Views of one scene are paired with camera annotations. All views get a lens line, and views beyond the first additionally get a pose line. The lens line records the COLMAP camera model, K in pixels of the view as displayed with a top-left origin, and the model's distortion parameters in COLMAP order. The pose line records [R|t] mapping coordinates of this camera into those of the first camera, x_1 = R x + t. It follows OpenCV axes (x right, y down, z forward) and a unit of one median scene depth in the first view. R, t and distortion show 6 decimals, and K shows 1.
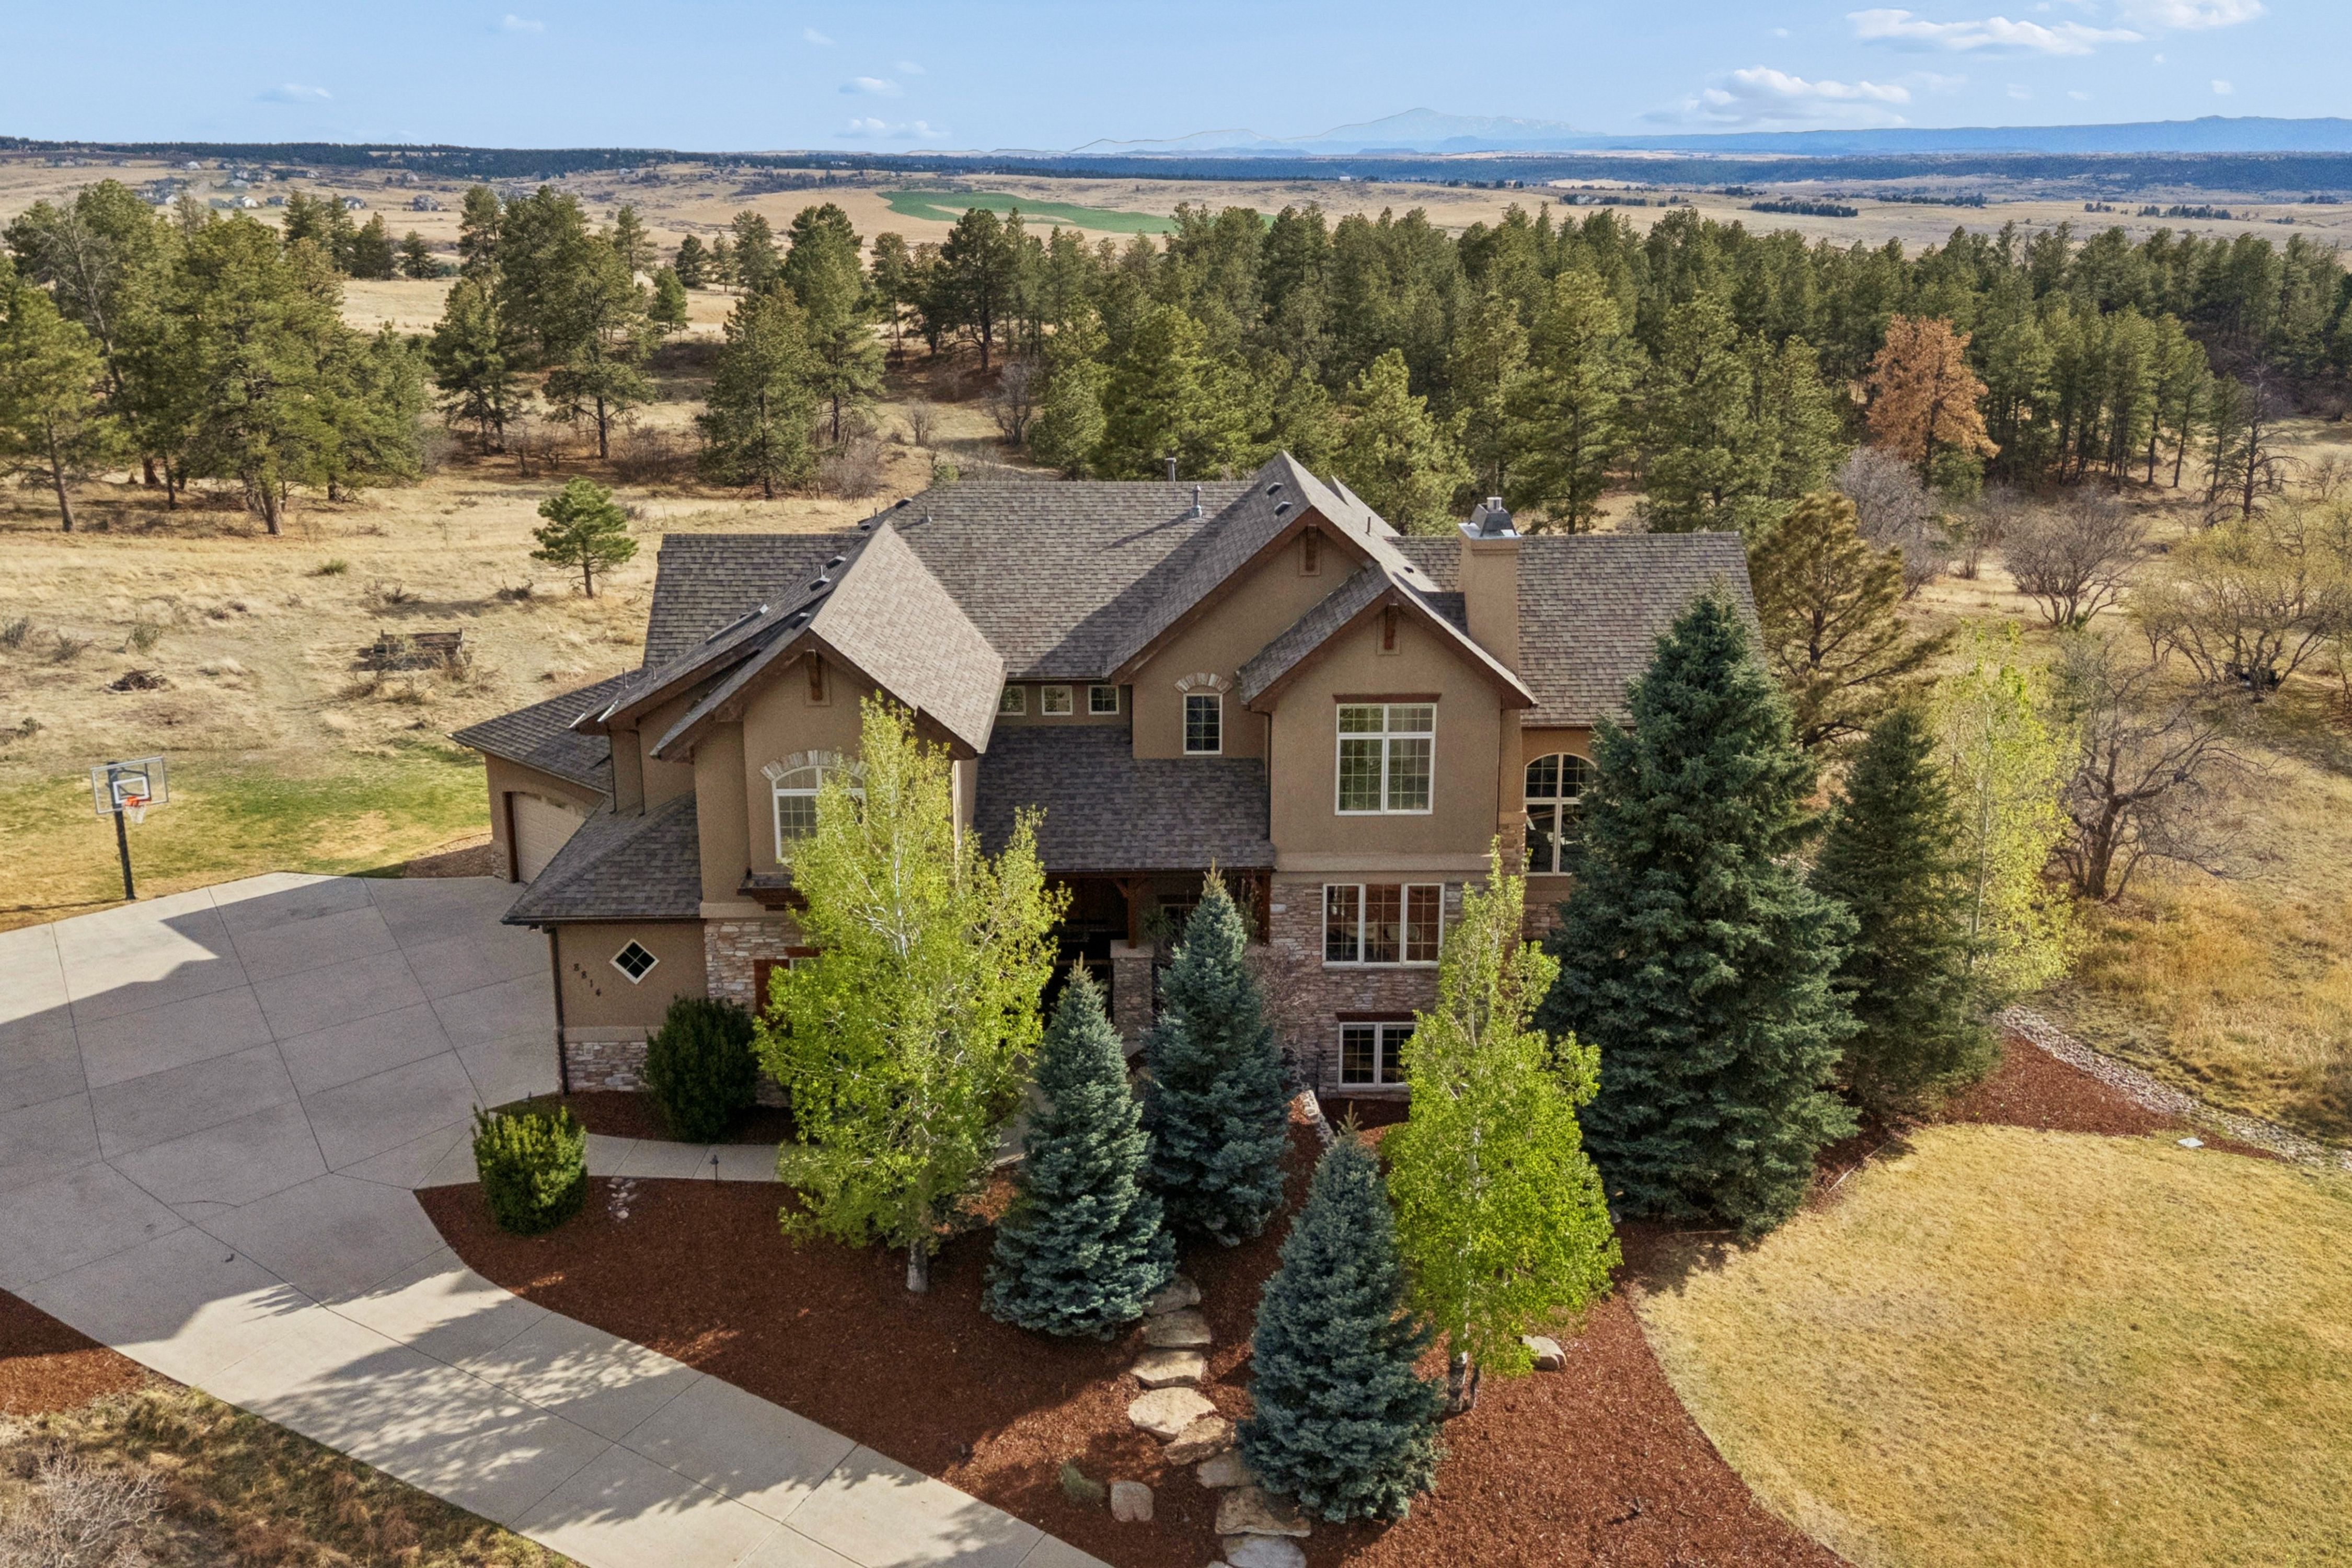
lens RADIAL K [[1993.9, 0, 1213.4], [0, 1993.9, 742.7], [0, 0, 1]] dist [0.078107, -0.097171]
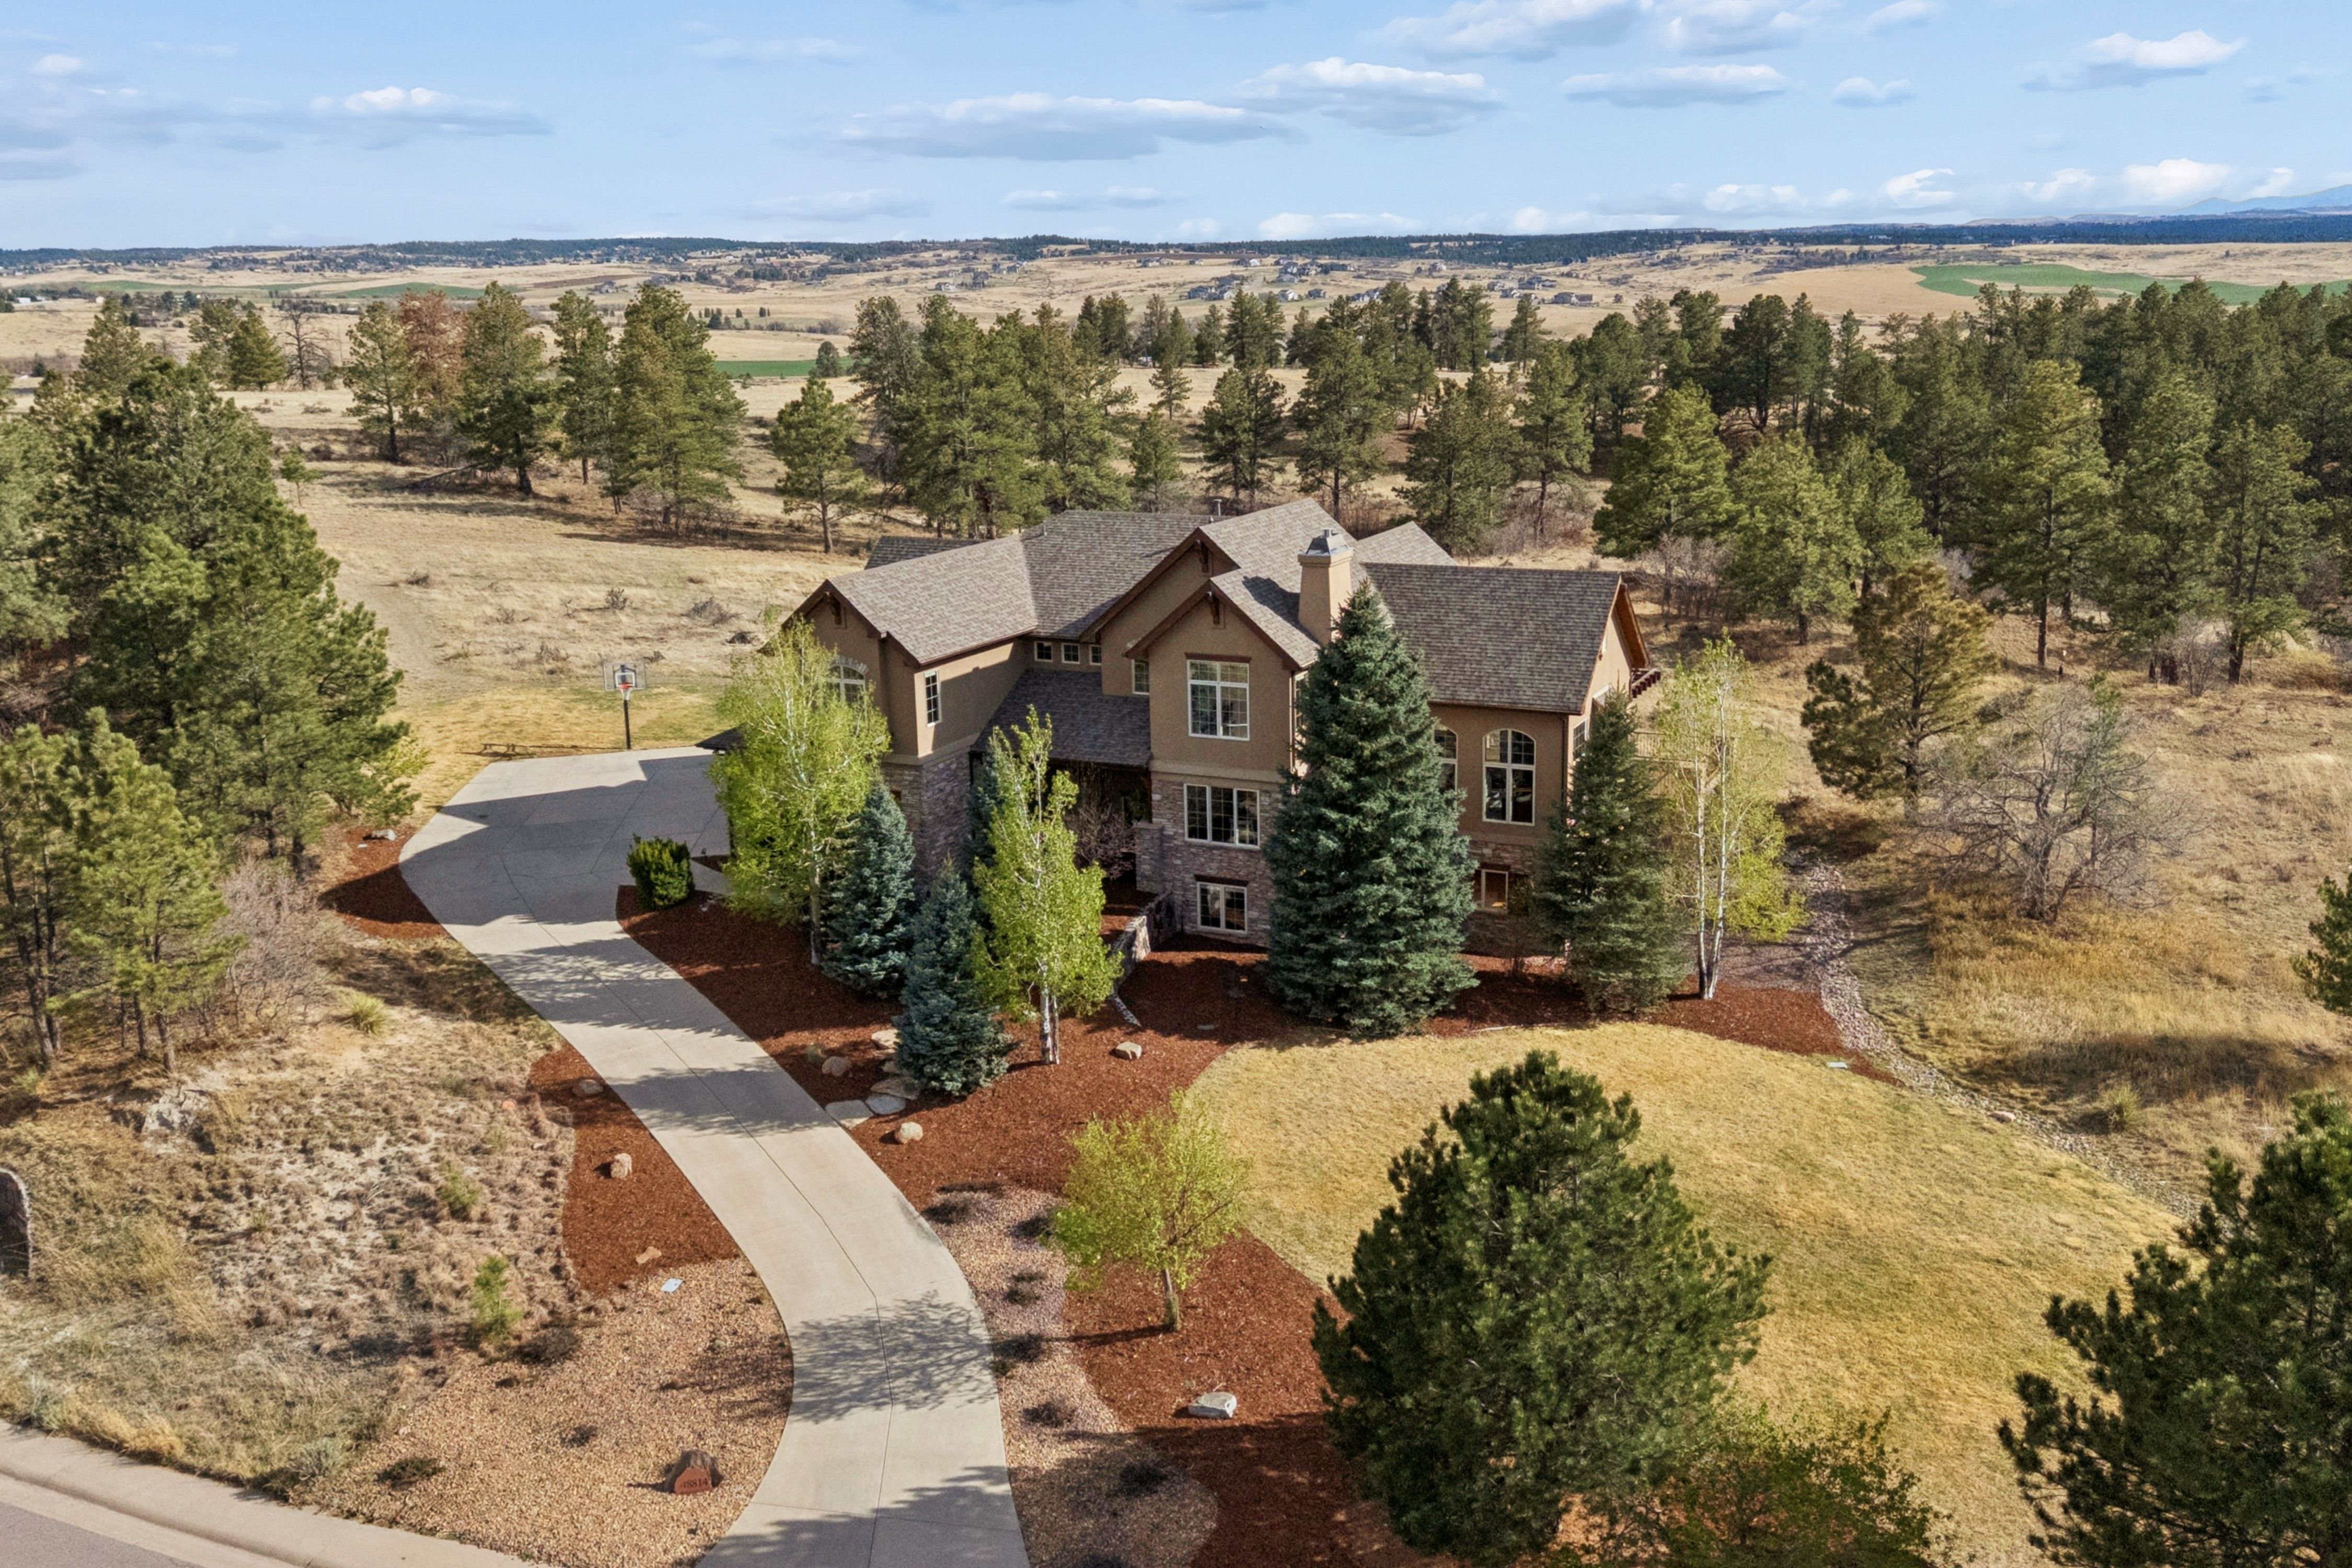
lens RADIAL K [[2082.6, 0, 1203.8], [0, 2082.6, 756.0], [0, 0, 1]] dist [0.103611, -0.123551]
pose [[0.892462, 0.083916, -0.443248, 0.623553], [-0.102248, 0.994604, -0.017572, 0.063963], [0.439382, 0.061003, 0.896227, -0.310433]]
